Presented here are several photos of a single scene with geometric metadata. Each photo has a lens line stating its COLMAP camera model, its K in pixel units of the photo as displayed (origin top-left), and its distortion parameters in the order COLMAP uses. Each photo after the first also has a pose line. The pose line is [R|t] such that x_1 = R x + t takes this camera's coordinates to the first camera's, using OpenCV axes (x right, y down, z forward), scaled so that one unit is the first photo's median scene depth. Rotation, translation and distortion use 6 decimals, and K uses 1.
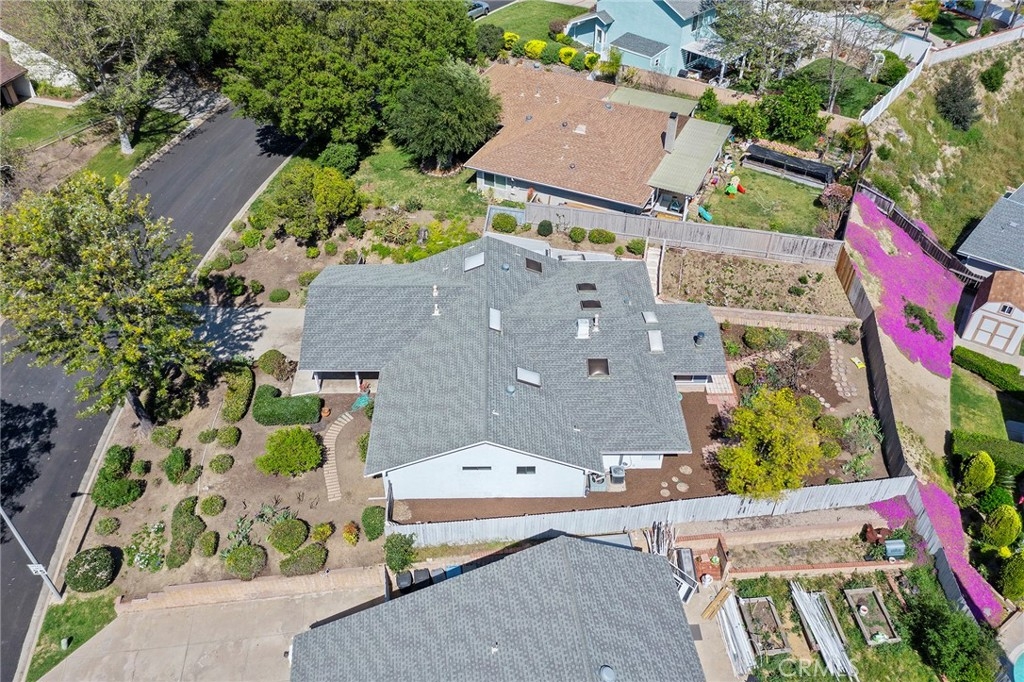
lens RADIAL K [[813.3, 0, 515.8], [0, 813.3, 333.6], [0, 0, 1]] dist [-0.006334, 0.002124]
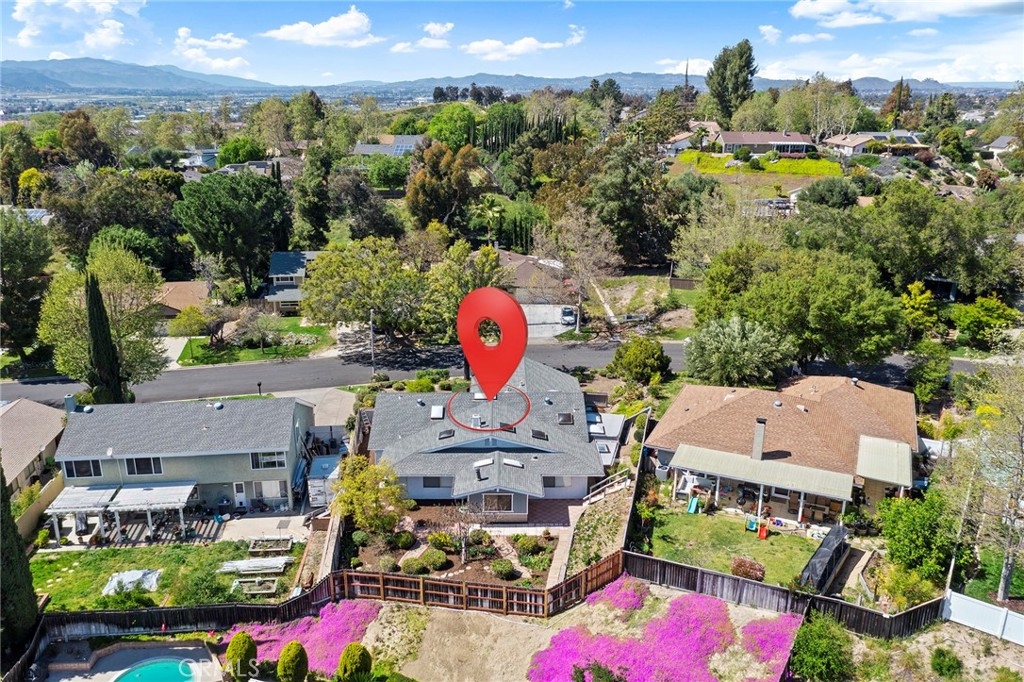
lens RADIAL K [[813.3, 0, 515.0], [0, 813.3, 340.1], [0, 0, 1]] dist [-0.006334, 0.002124]
pose [[0.001545, 0.292723, -0.956196, 1.290743], [-0.650461, 0.726563, 0.221374, -0.431729], [0.759538, 0.621626, 0.191527, 0.646387]]
